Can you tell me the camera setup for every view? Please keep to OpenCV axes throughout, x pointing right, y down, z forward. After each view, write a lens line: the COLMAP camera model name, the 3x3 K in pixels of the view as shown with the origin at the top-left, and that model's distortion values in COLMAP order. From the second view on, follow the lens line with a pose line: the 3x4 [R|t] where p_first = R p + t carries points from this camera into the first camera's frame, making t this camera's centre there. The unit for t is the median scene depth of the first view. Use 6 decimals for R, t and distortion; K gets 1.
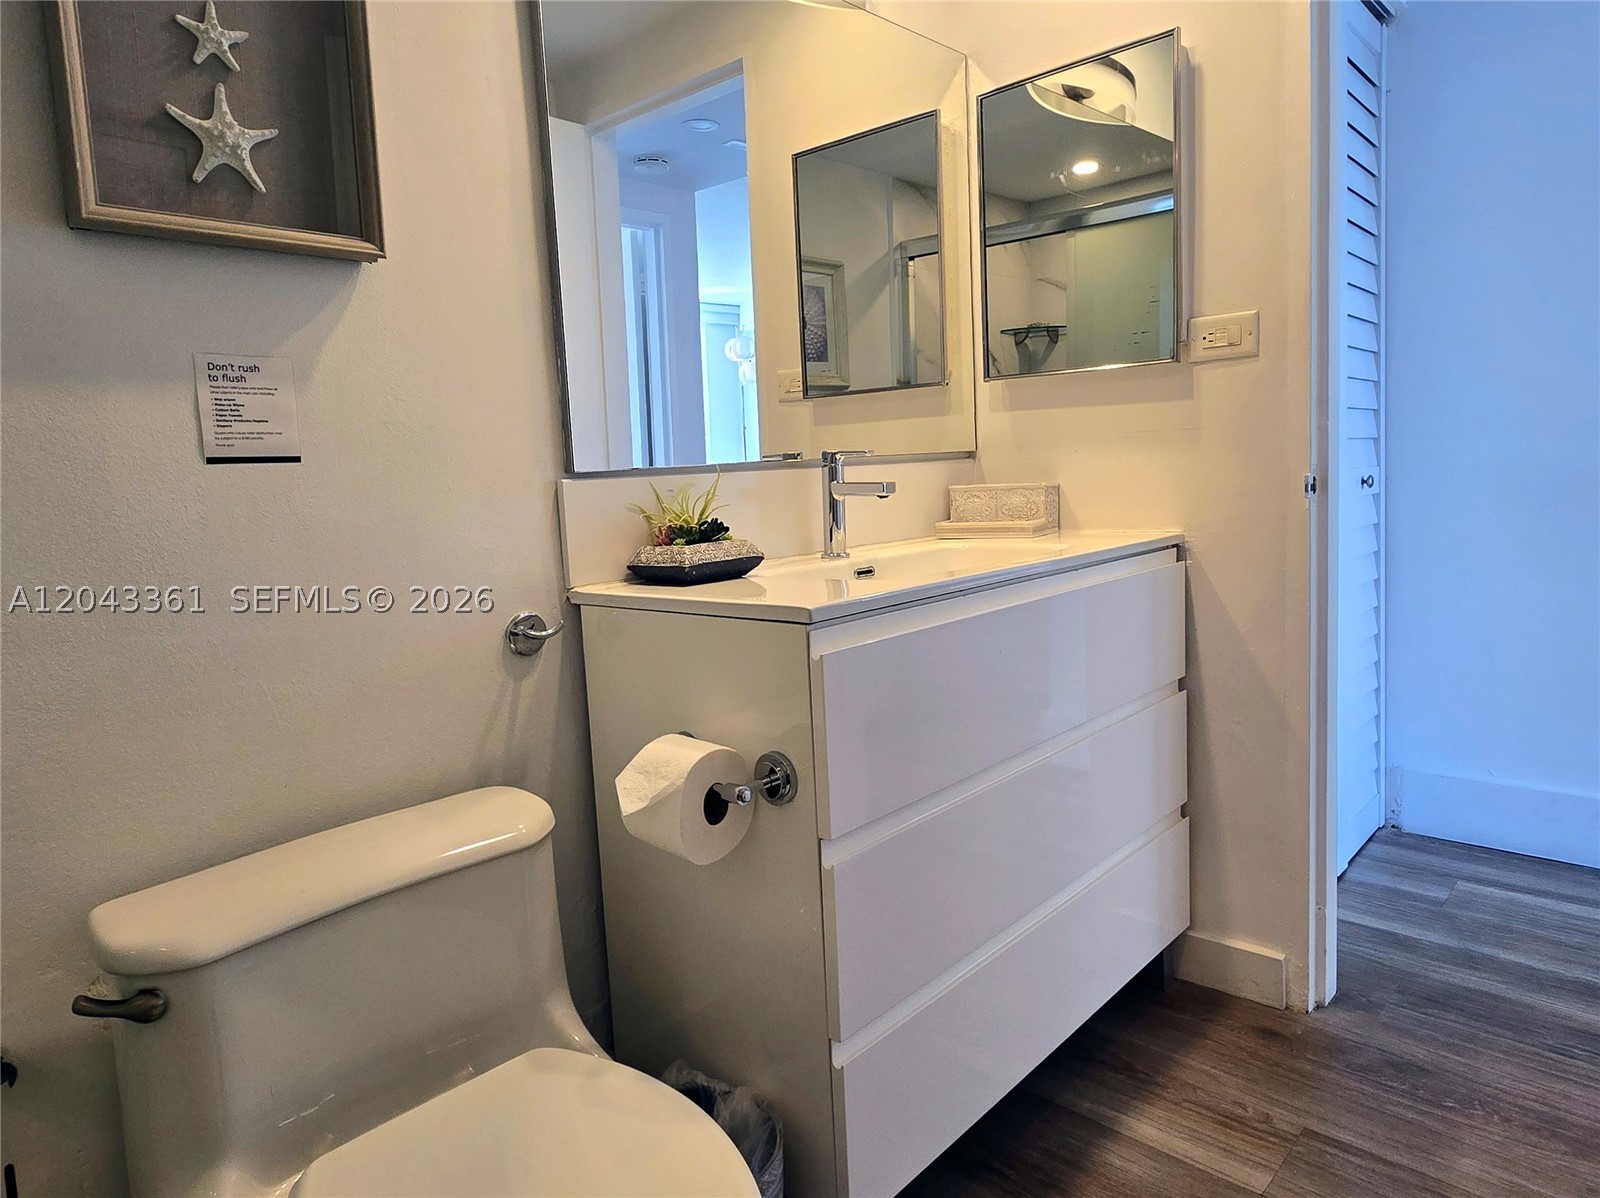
lens RADIAL K [[1002.4, 0, 800.0], [0, 1002.4, 599.0], [0, 0, 1]] dist [-0.000506, -0.001722]
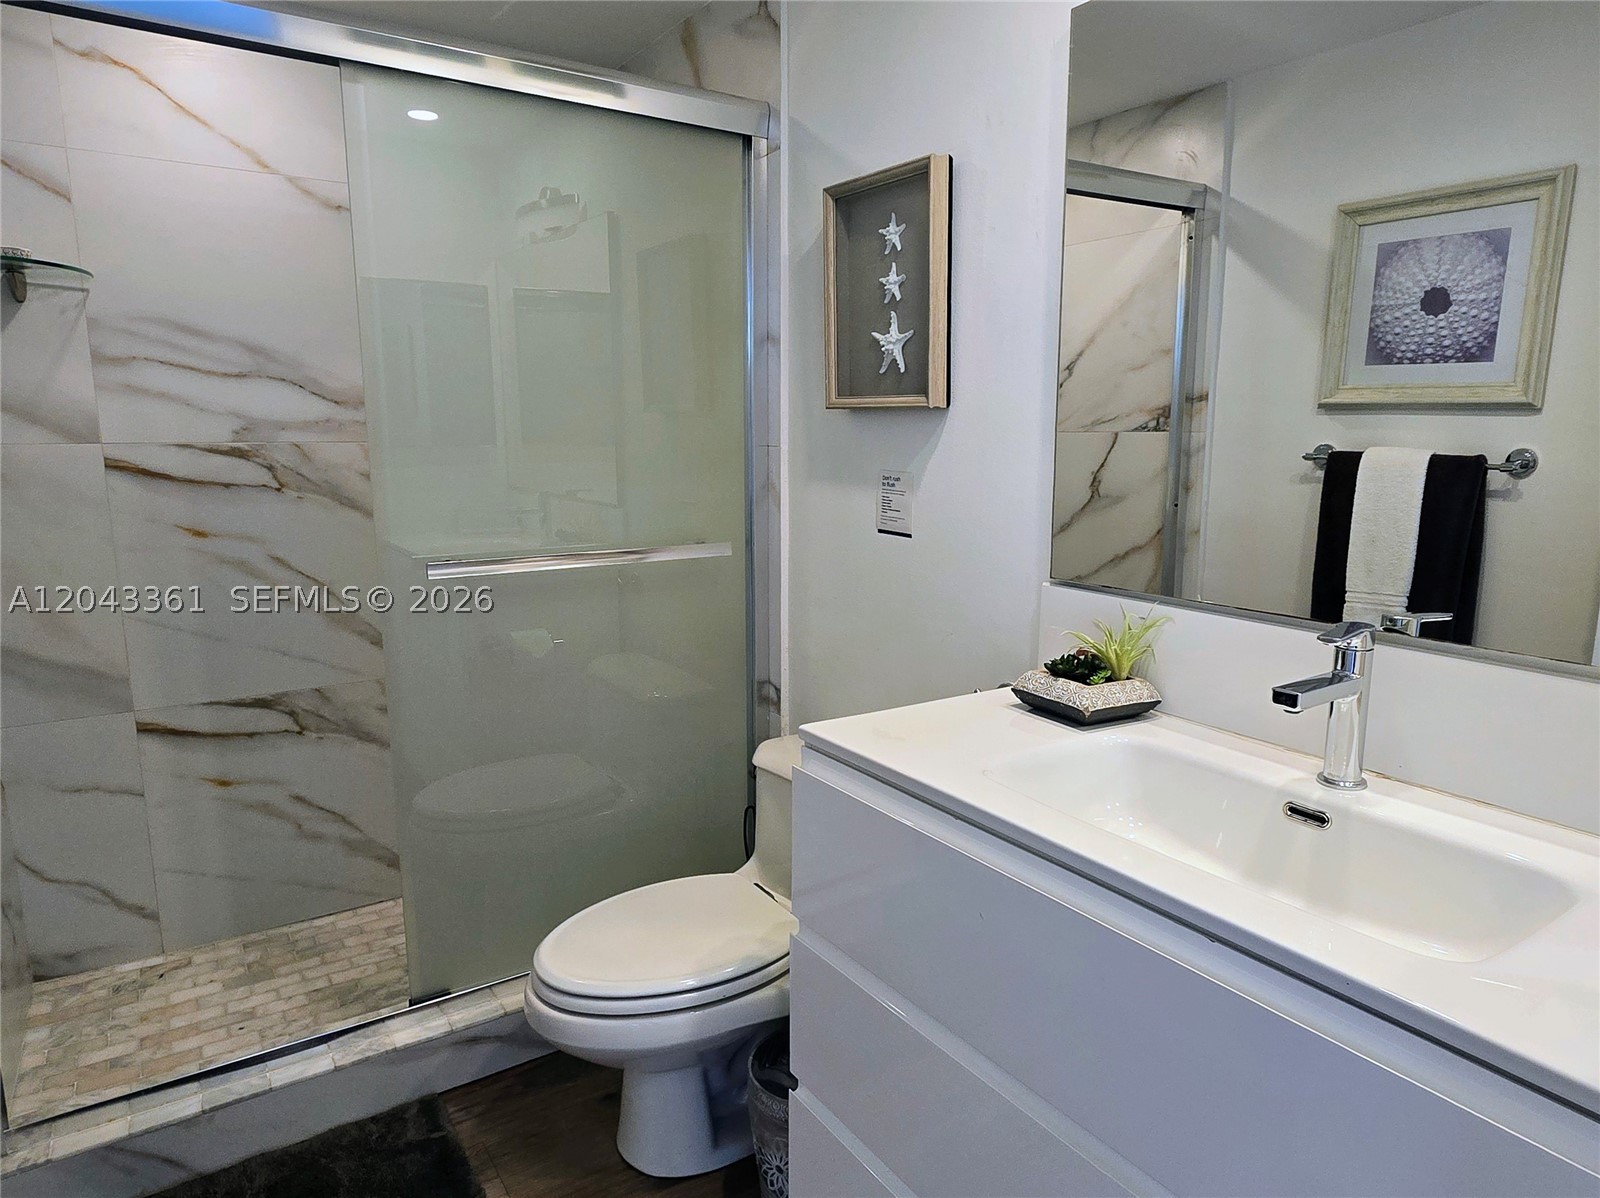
lens RADIAL K [[1002.4, 0, 800.0], [0, 1002.4, 599.0], [0, 0, 1]] dist [-0.000506, -0.001722]
pose [[-0.230952, 0.213946, -0.949151, 1.103838], [-0.112672, 0.963080, 0.244502, -0.429616], [0.966419, 0.163411, -0.198320, 1.218709]]
